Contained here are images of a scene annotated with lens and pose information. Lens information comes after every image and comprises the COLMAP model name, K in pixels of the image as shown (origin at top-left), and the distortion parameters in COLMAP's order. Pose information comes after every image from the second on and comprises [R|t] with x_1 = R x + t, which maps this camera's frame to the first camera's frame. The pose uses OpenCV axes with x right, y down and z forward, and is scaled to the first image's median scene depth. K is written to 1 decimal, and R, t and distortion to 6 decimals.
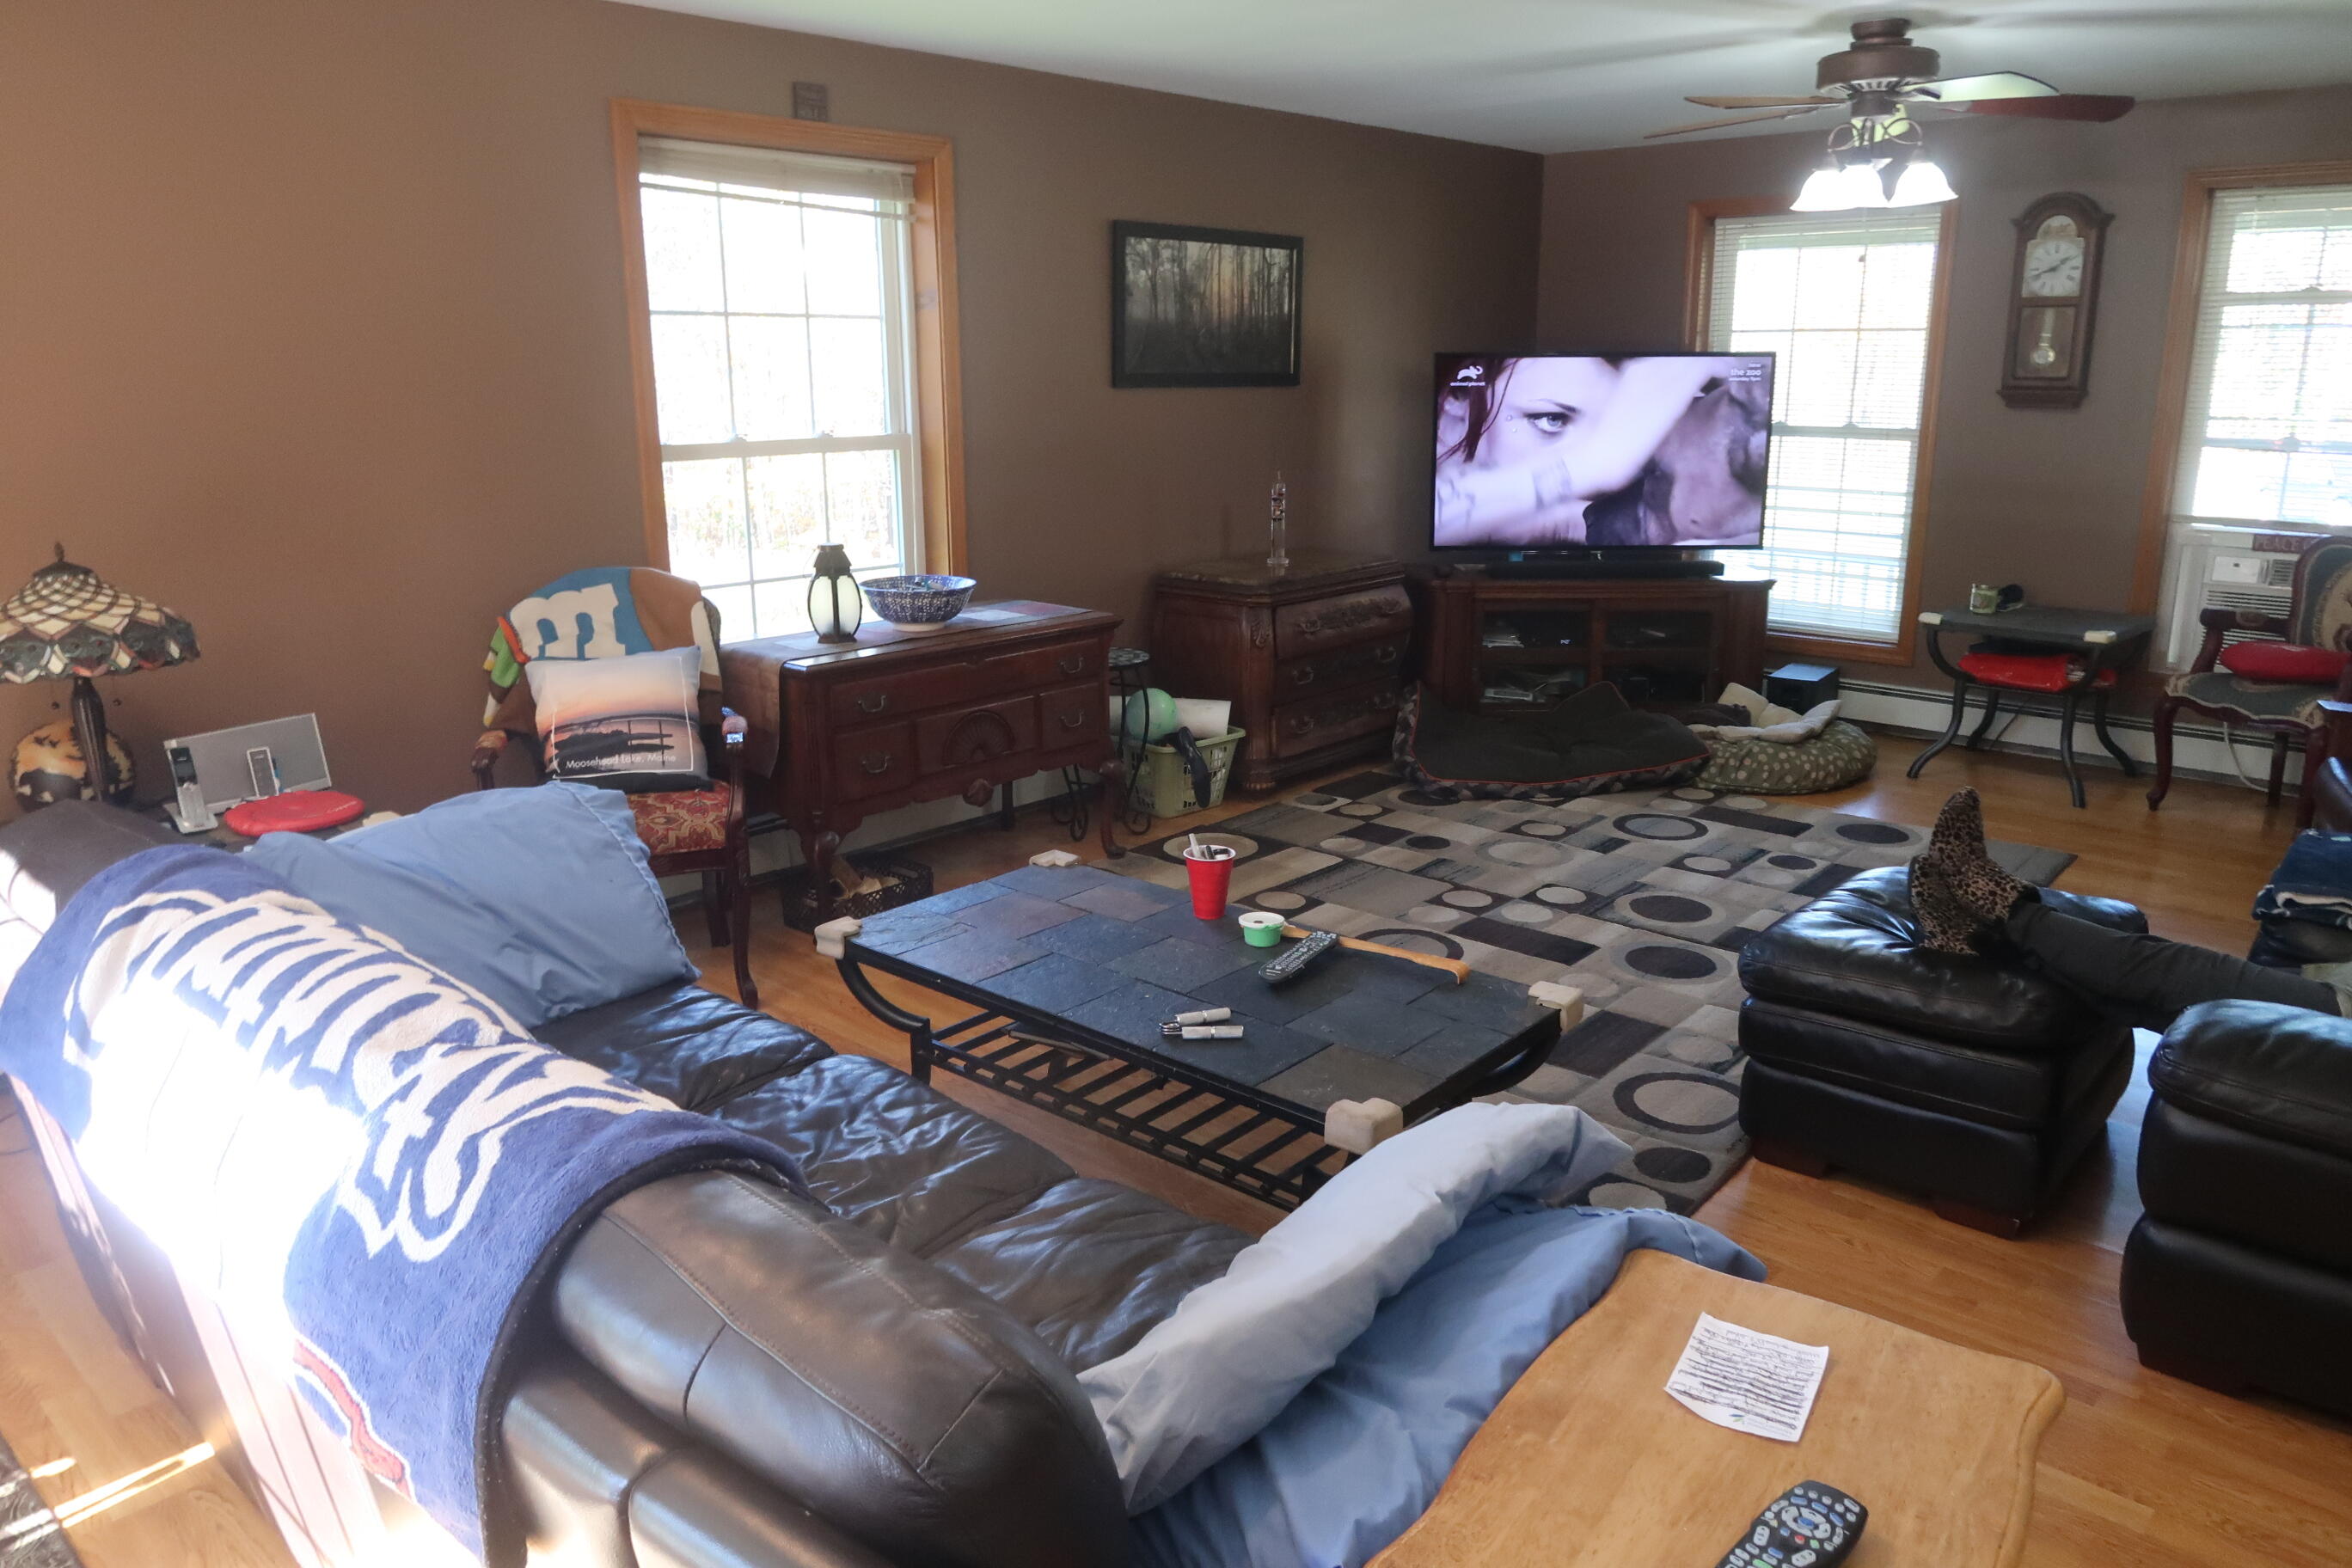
lens RADIAL K [[1618.7, 0, 1176.5], [0, 1618.7, 780.3], [0, 0, 1]] dist [-0.030751, 0.007362]
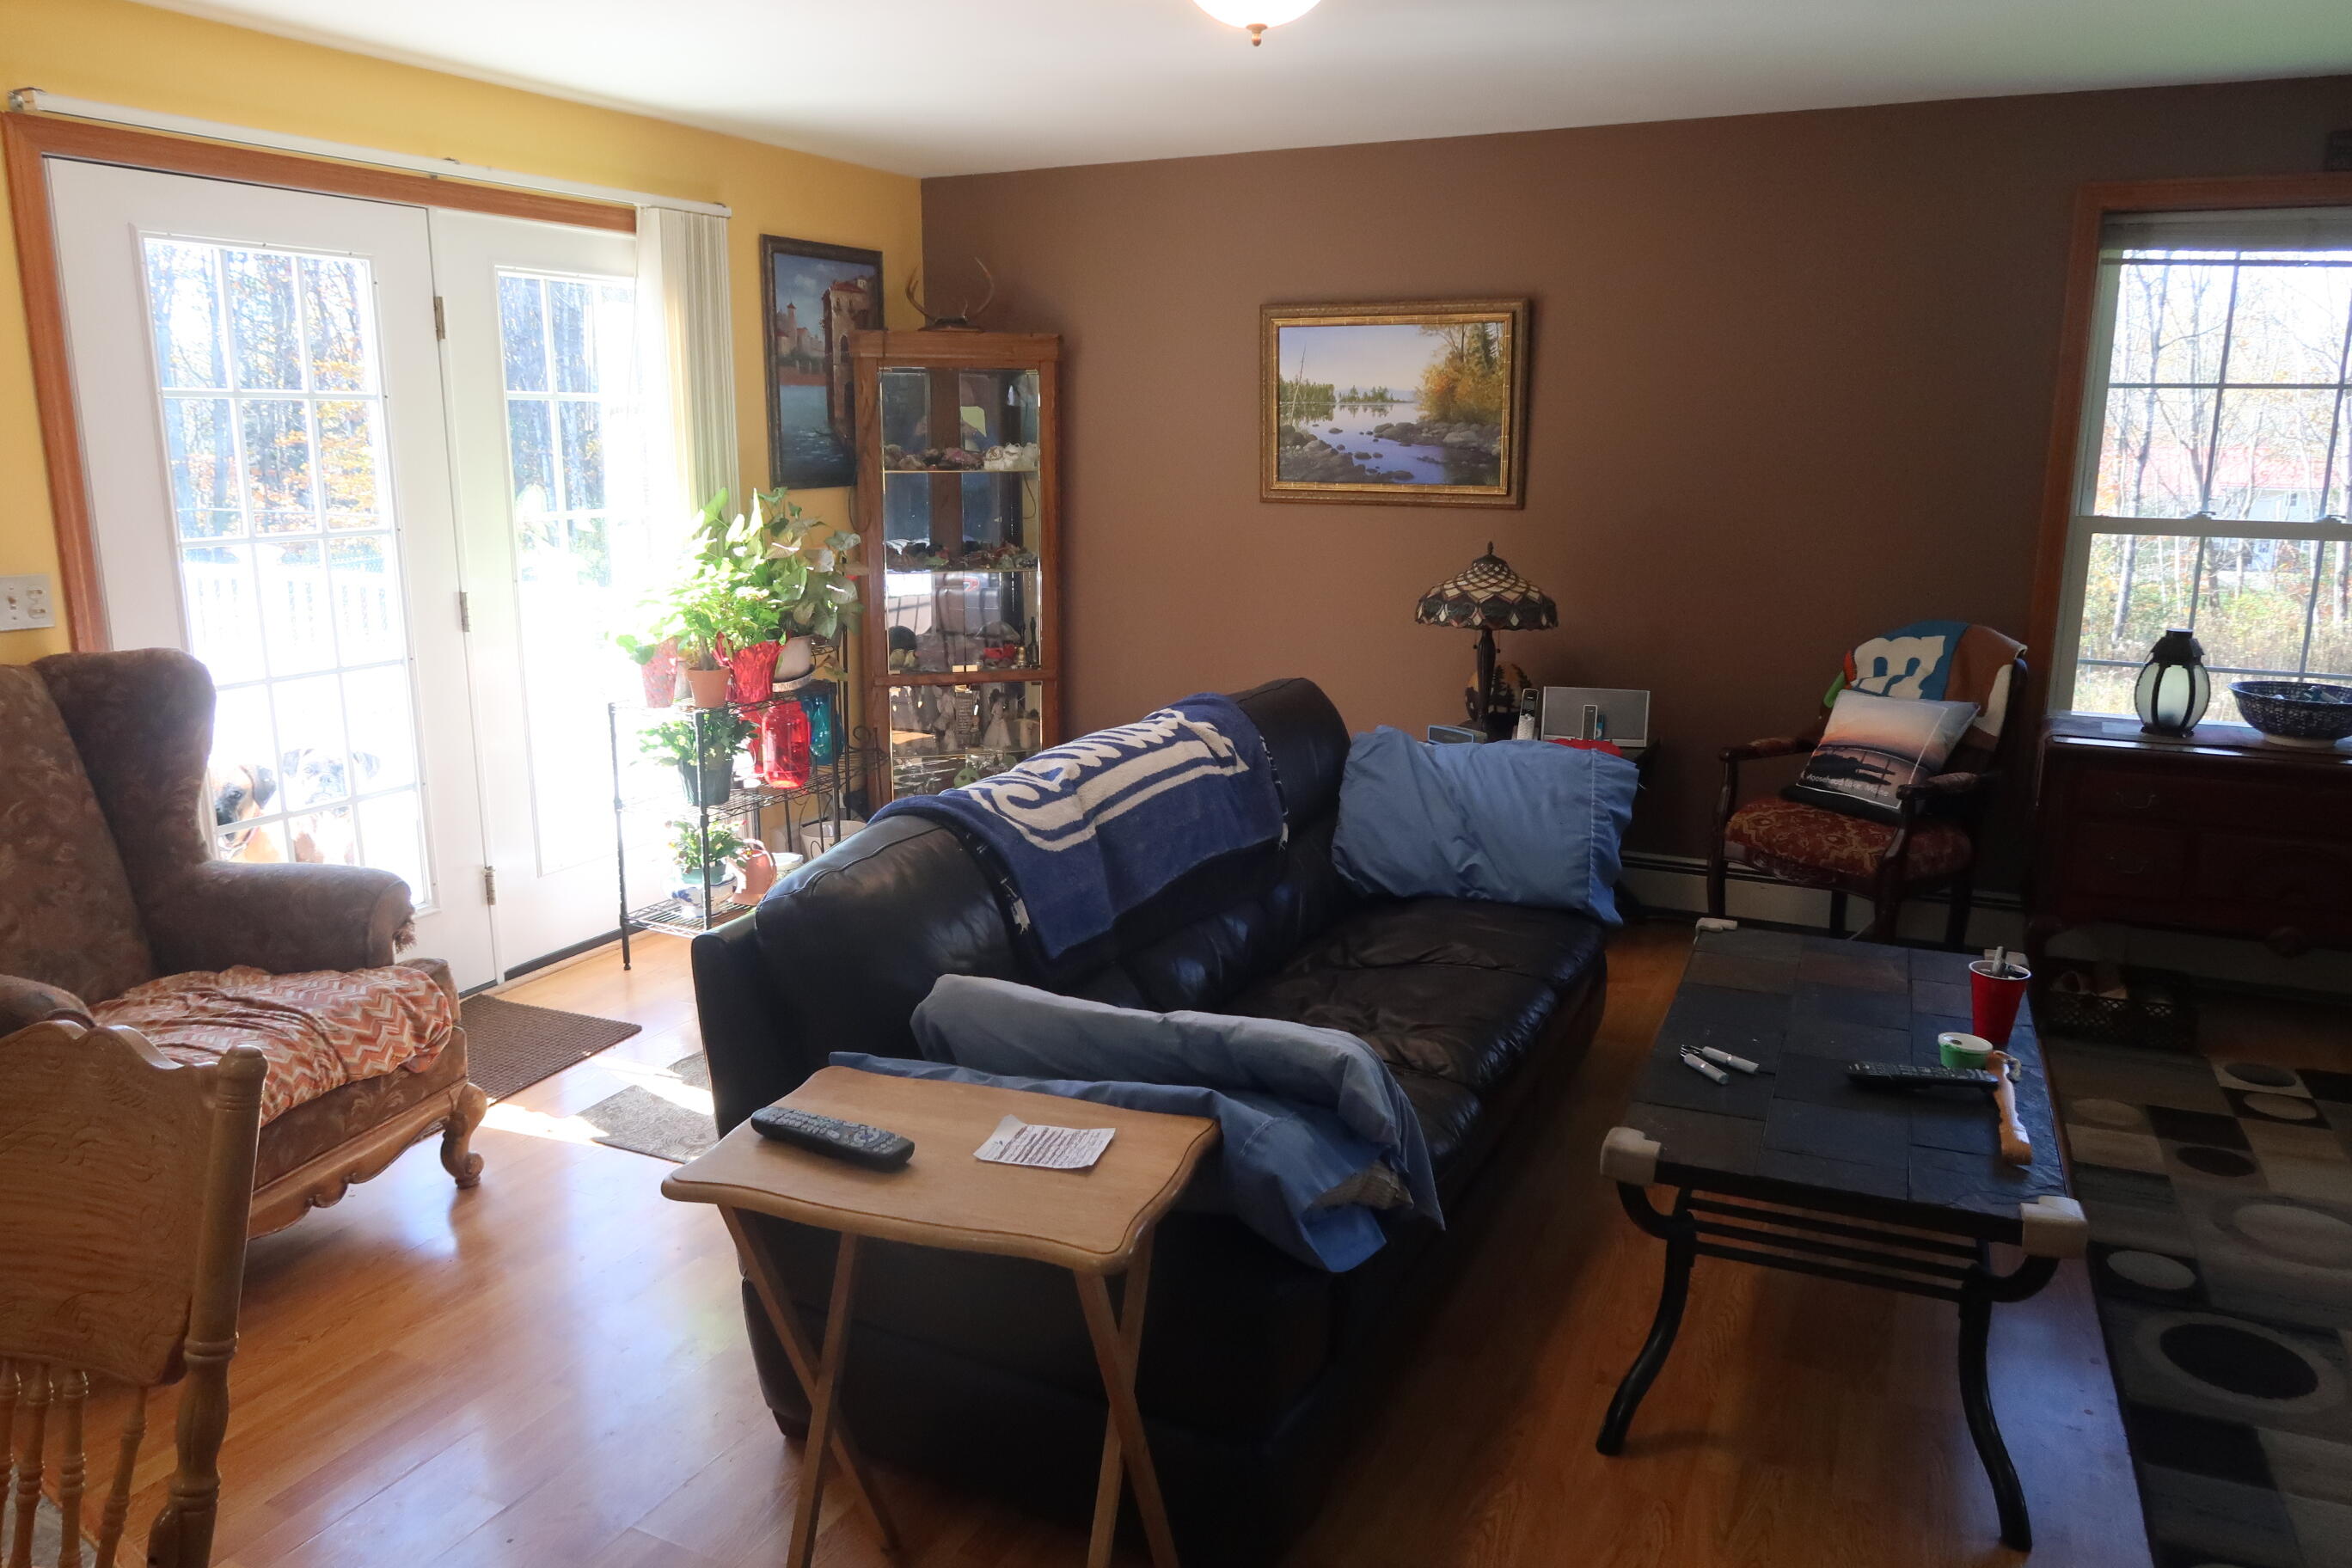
lens RADIAL K [[1618.7, 0, 1179.7], [0, 1618.7, 783.4], [0, 0, 1]] dist [-0.030751, 0.007362]
pose [[0.304966, 0.214817, -0.927820, 0.525379], [-0.245246, 0.959087, 0.141446, -0.054291], [0.920245, 0.184408, 0.345172, 0.173676]]
